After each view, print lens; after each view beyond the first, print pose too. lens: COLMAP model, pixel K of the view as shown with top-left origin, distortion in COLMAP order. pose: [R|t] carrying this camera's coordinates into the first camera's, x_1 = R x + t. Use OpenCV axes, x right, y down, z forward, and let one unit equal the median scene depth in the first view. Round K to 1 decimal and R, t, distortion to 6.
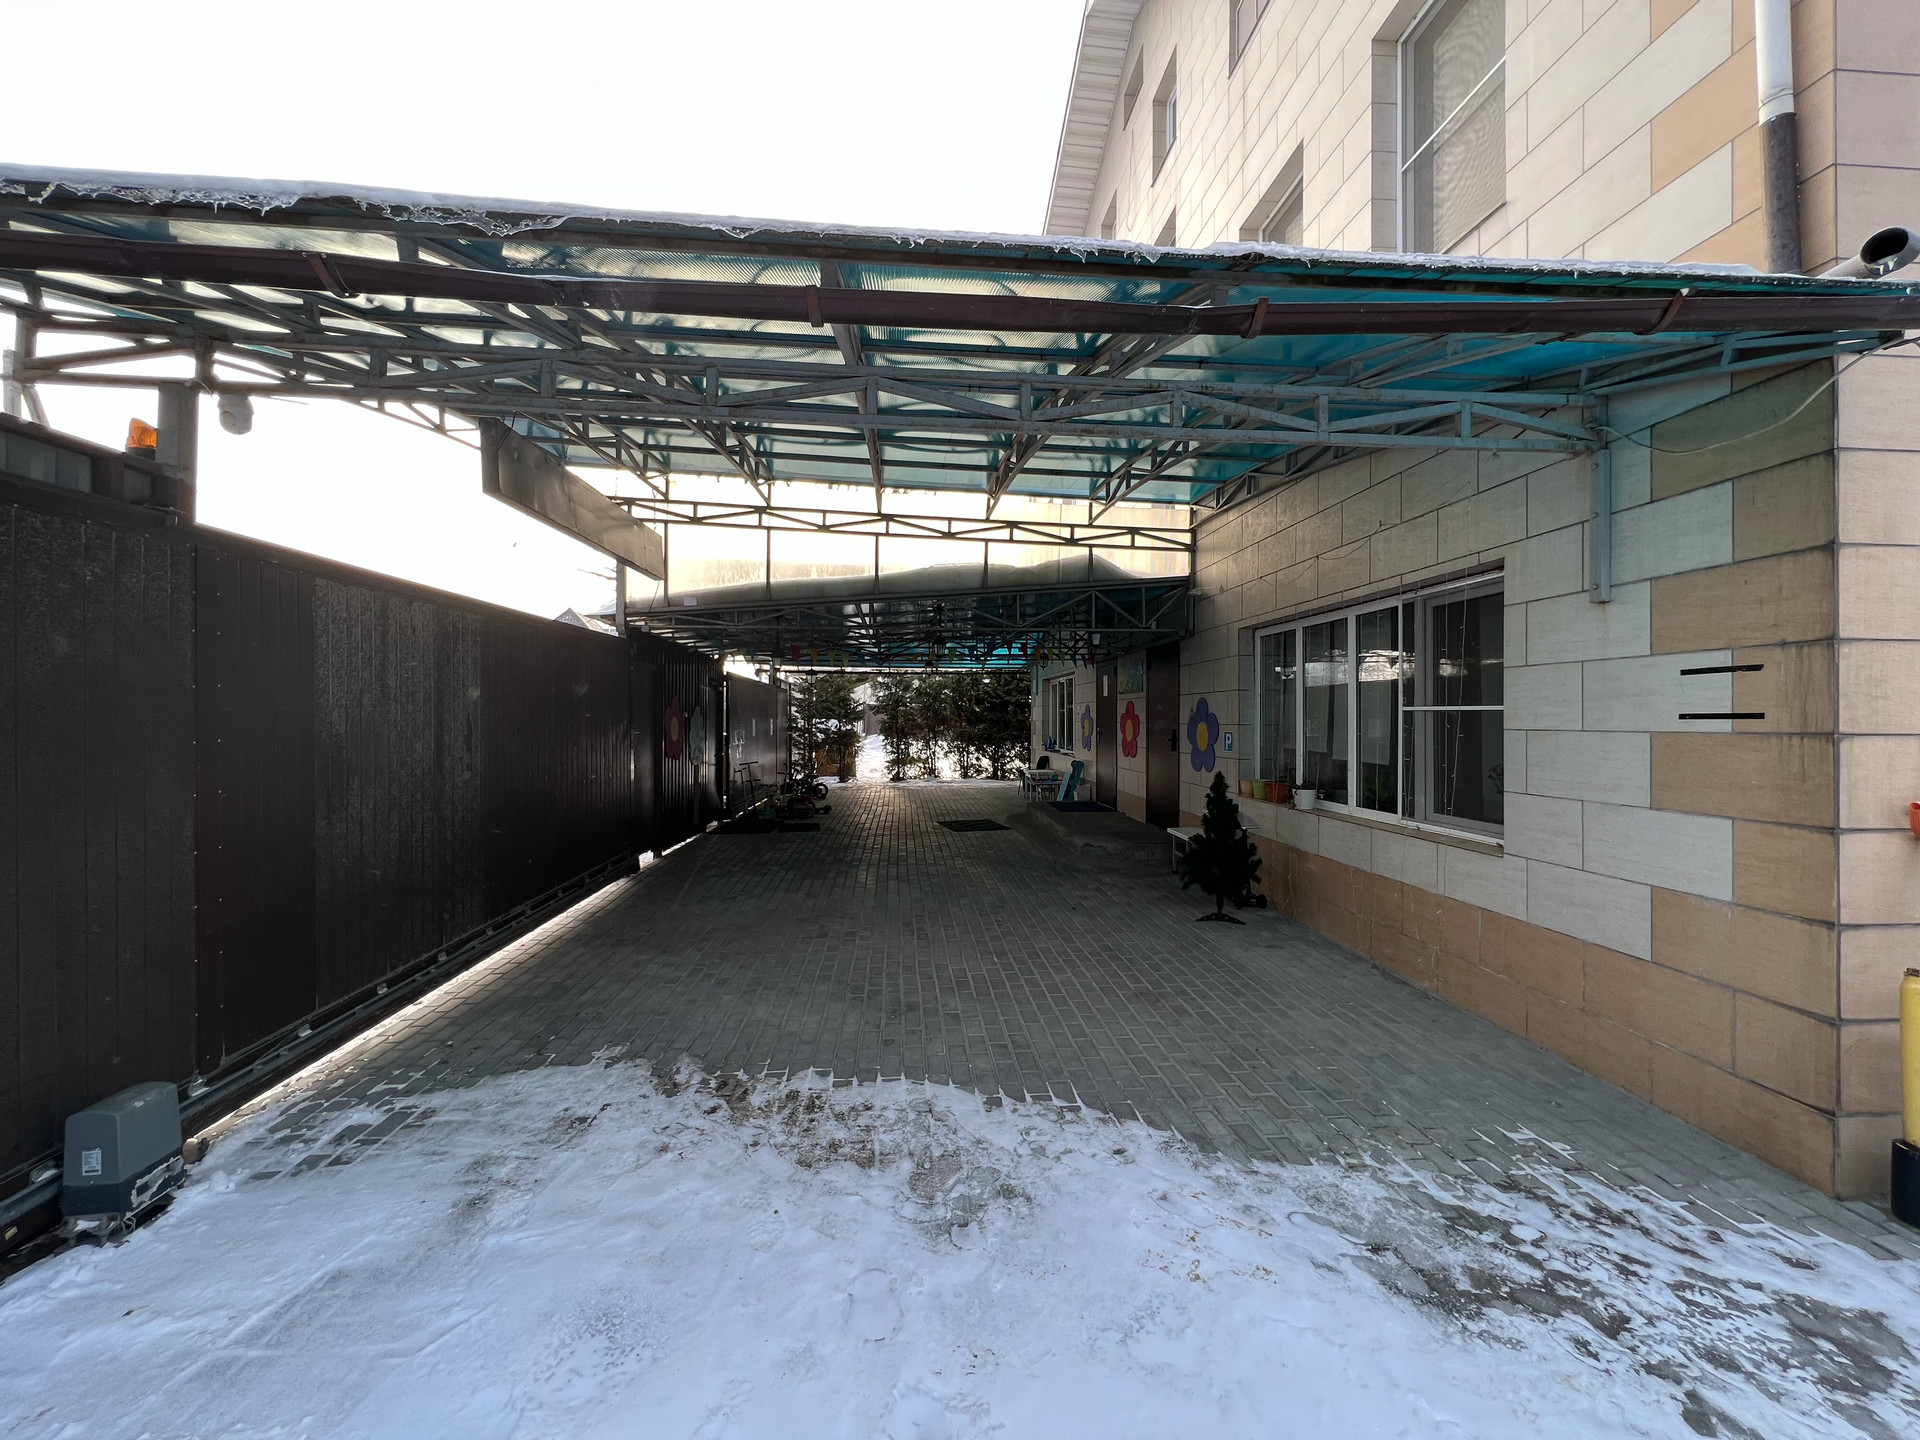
lens RADIAL K [[767.2, 0, 953.4], [0, 767.2, 716.6], [0, 0, 1]] dist [-0.002733, 0.000809]
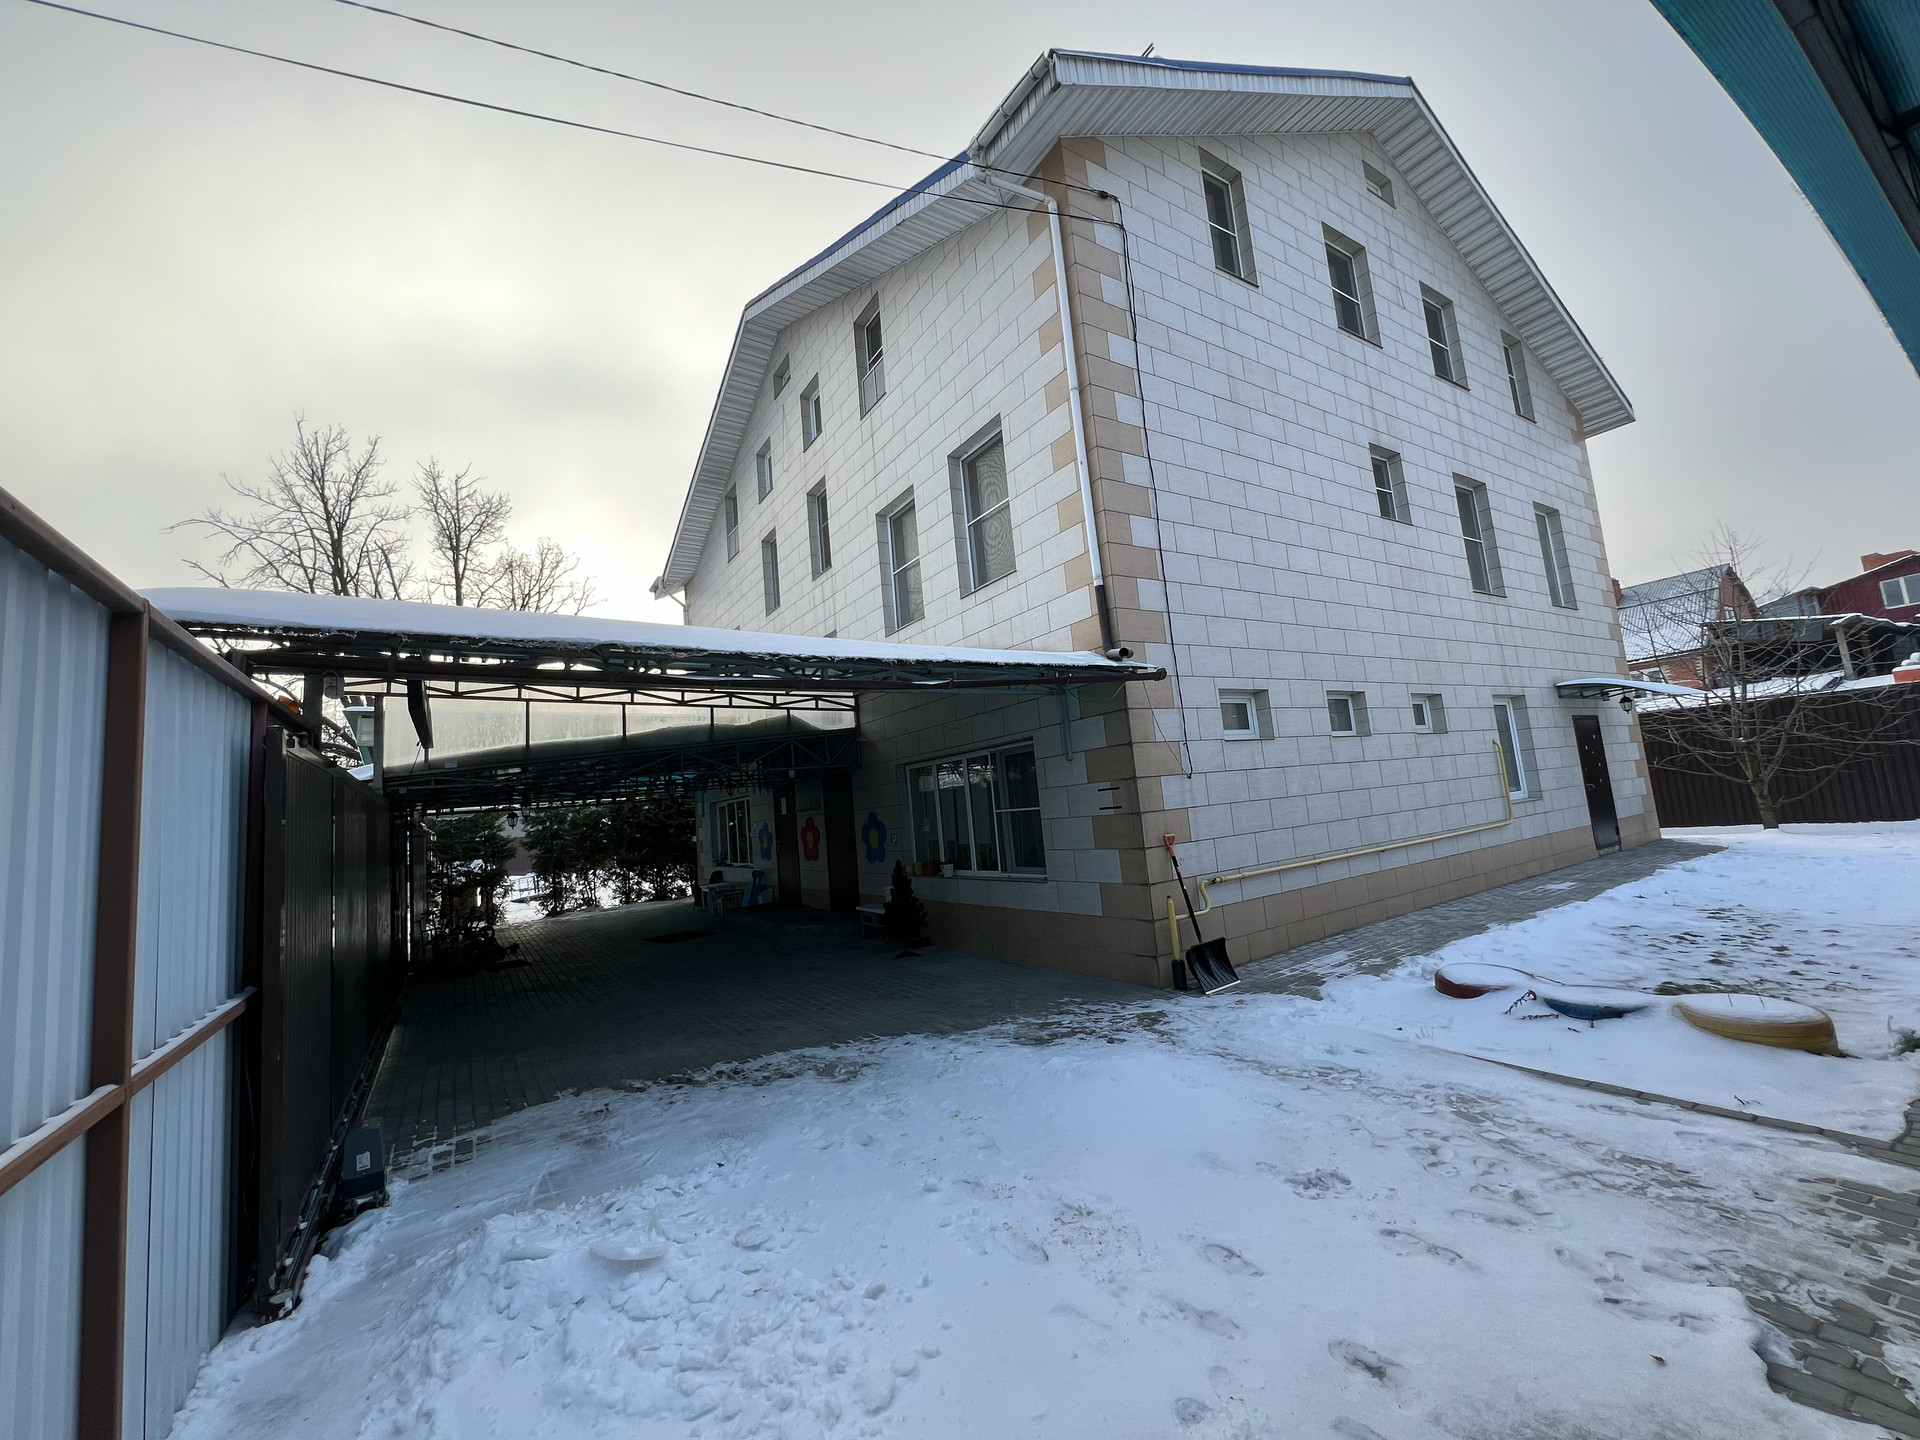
lens RADIAL K [[767.2, 0, 956.9], [0, 767.2, 723.0], [0, 0, 1]] dist [-0.002733, 0.000809]
pose [[0.873349, -0.026395, 0.486379, -0.556010], [0.090973, 0.989800, -0.109636, -0.040034], [-0.478524, 0.139998, 0.866842, -0.836262]]
